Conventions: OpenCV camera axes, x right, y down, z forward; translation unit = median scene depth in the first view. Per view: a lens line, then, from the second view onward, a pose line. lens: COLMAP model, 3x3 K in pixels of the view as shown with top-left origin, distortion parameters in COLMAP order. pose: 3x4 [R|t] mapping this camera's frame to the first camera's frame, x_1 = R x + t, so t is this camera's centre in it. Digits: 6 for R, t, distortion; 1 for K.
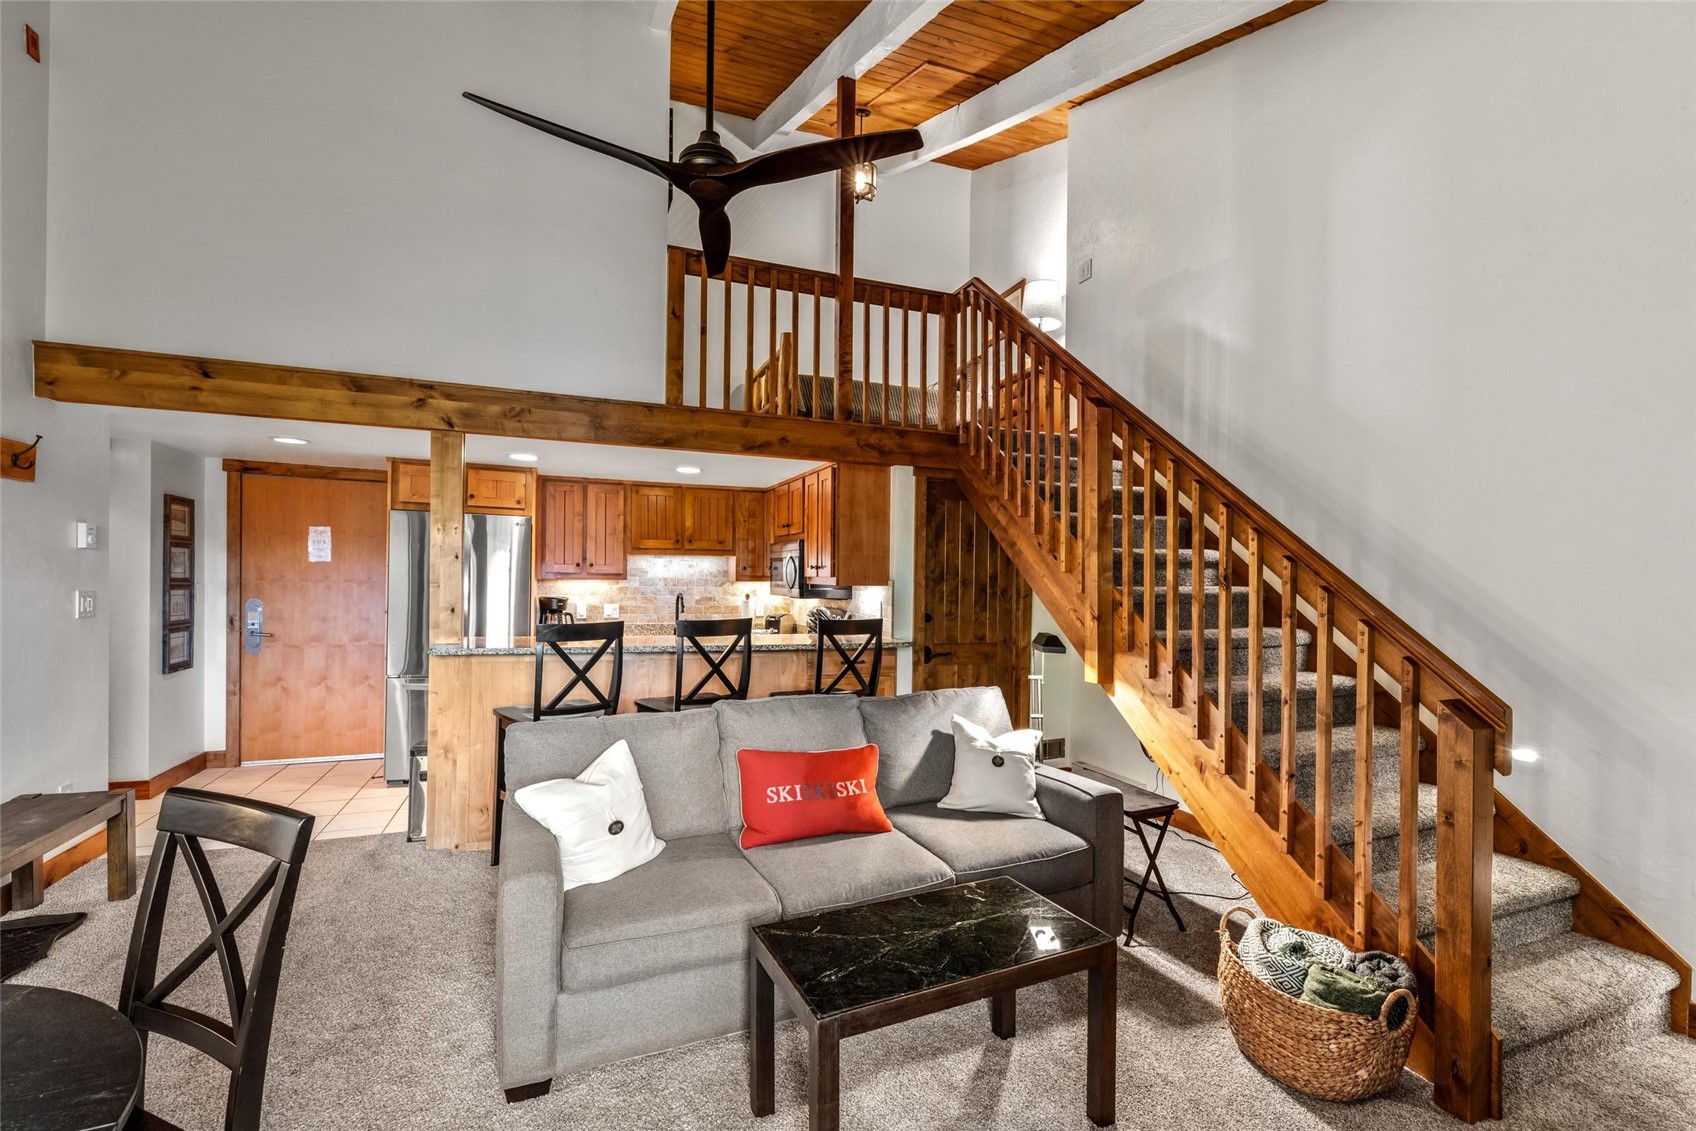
lens RADIAL K [[736.0, 0, 857.3], [0, 736.0, 587.6], [0, 0, 1]] dist [-0.000762, 0.000481]
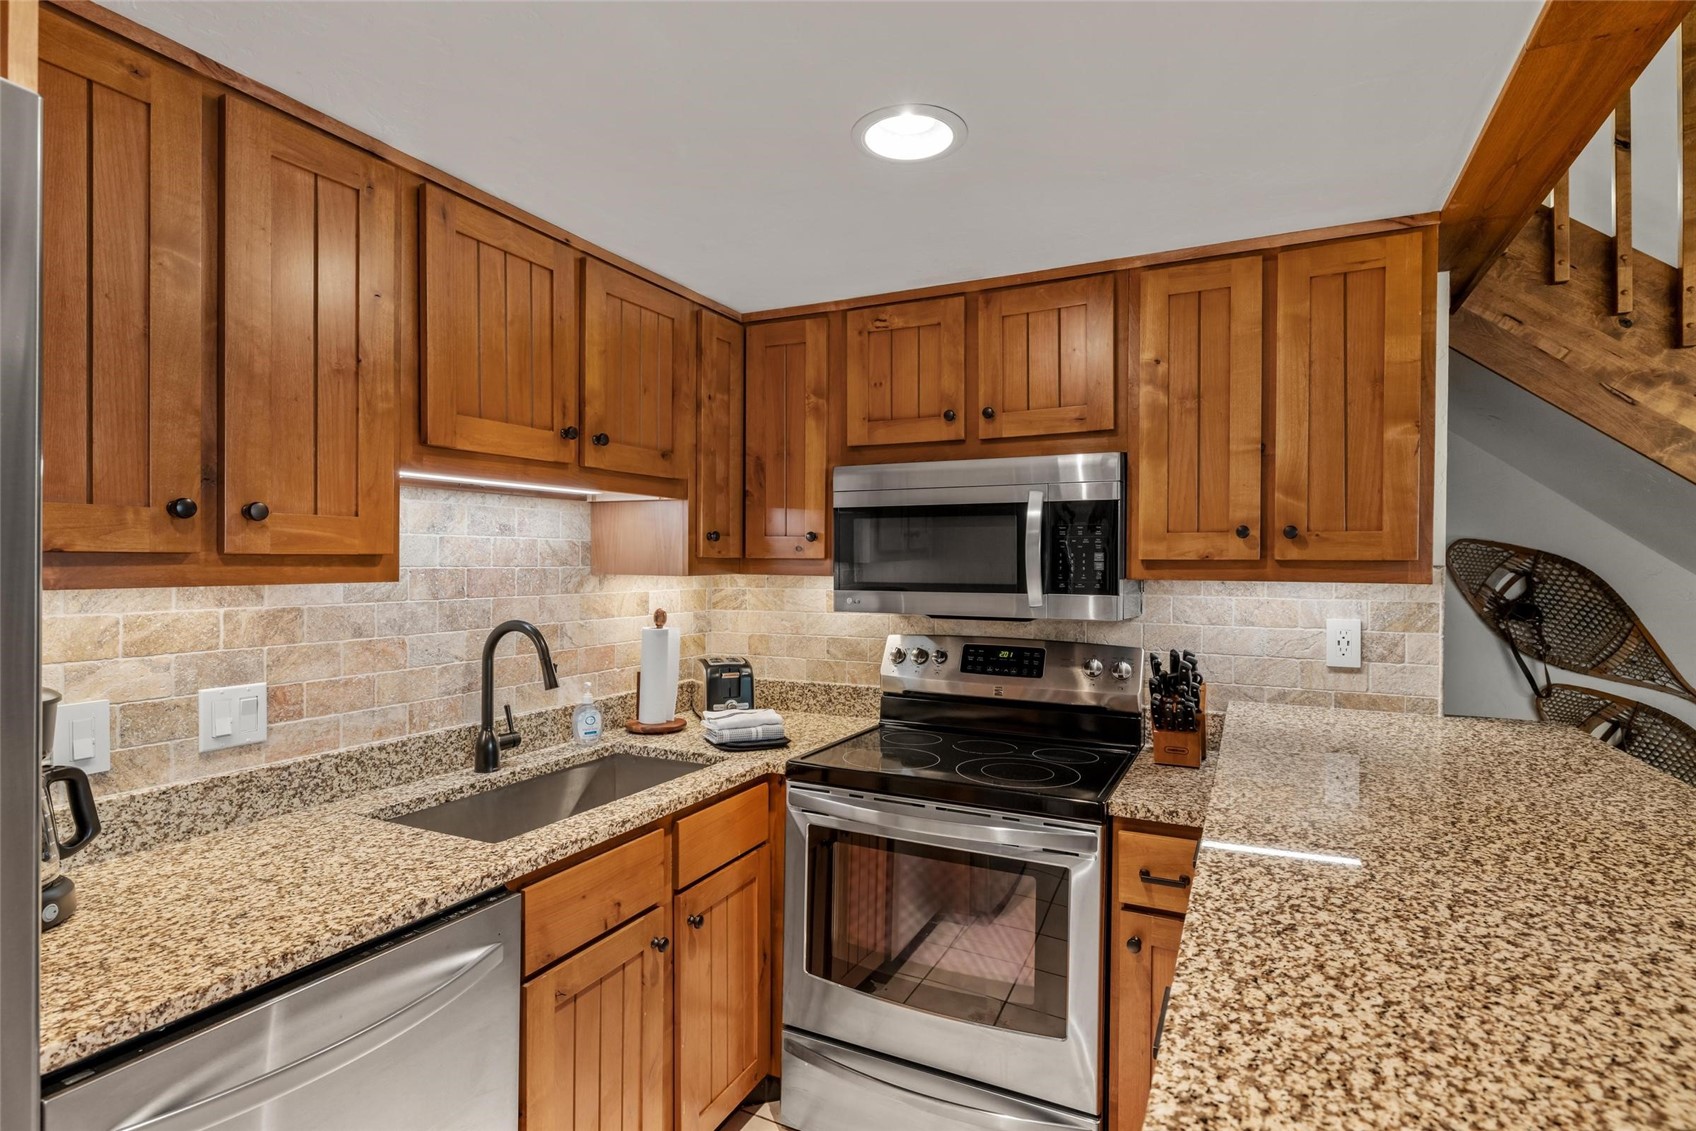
lens RADIAL K [[838.0, 0, 847.9], [0, 838.0, 564.6], [0, 0, 1]] dist [0.000364, -0.000503]
pose [[0.741632, -0.014494, 0.670651, -0.546132], [0.016683, 0.999856, 0.003161, -0.020391], [-0.670600, 0.008844, 0.741767, 1.005709]]
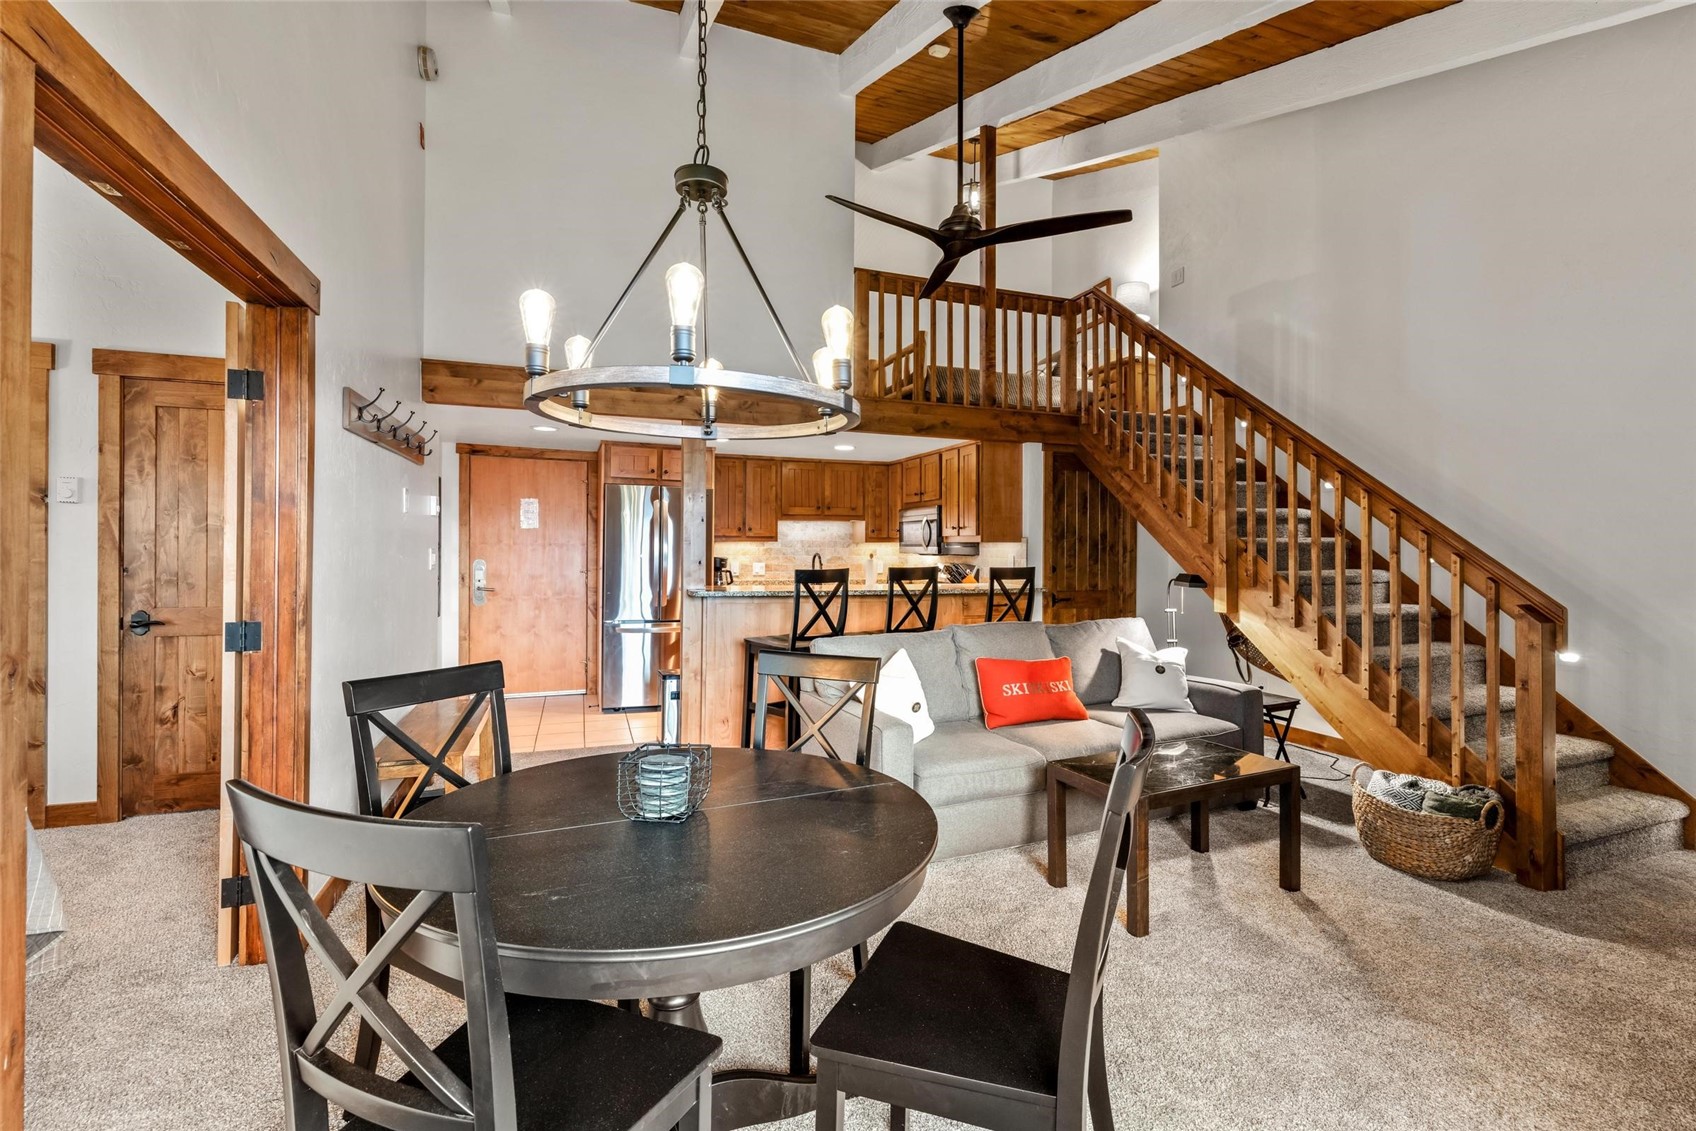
lens RADIAL K [[736.0, 0, 857.7], [0, 736.0, 550.3], [0, 0, 1]] dist [-0.000762, 0.000481]
pose [[0.999839, -0.009678, -0.015079, -0.239086], [0.009521, 0.999900, -0.010457, 0.023307], [0.015179, 0.010311, 0.999832, -0.234180]]
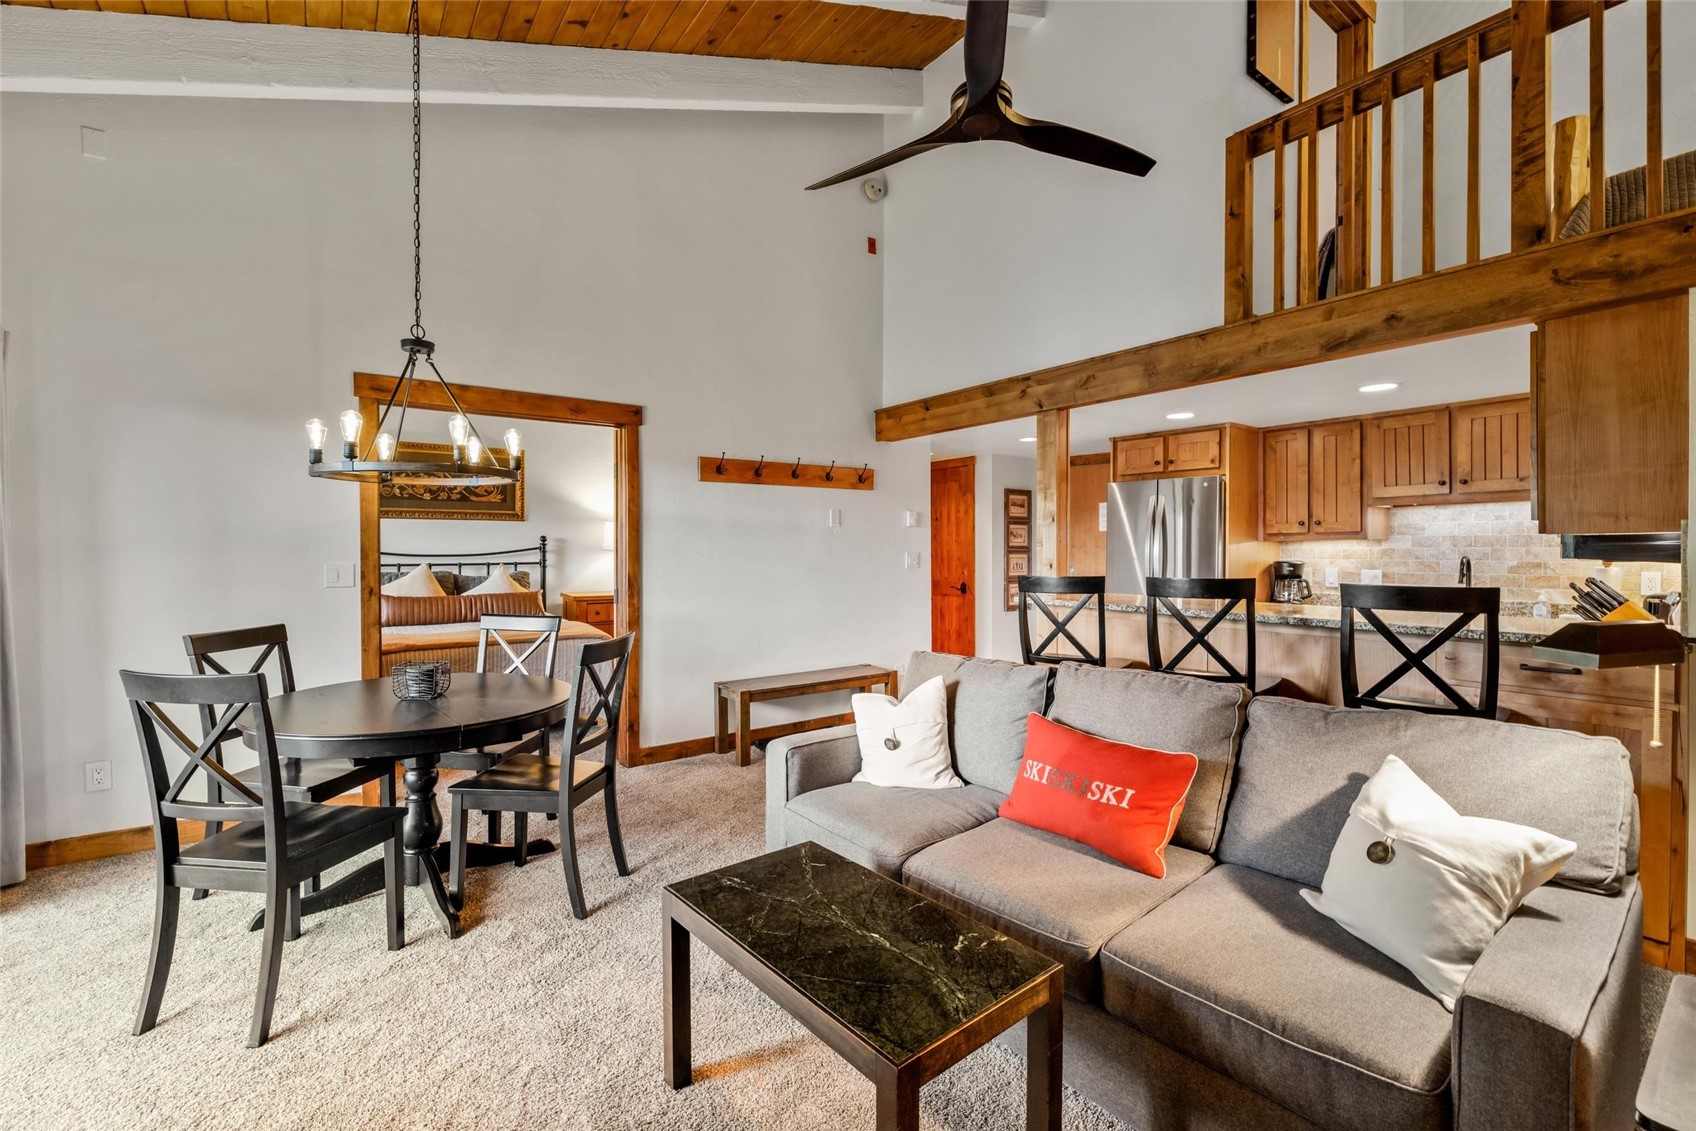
lens RADIAL K [[736.0, 0, 847.5], [0, 736.0, 549.4], [0, 0, 1]] dist [-0.000762, 0.000481]
pose [[0.260096, -0.016819, -0.965436, 0.432032], [-0.004613, 0.999815, -0.018661, 0.025103], [0.965572, 0.009308, 0.259970, 0.360896]]
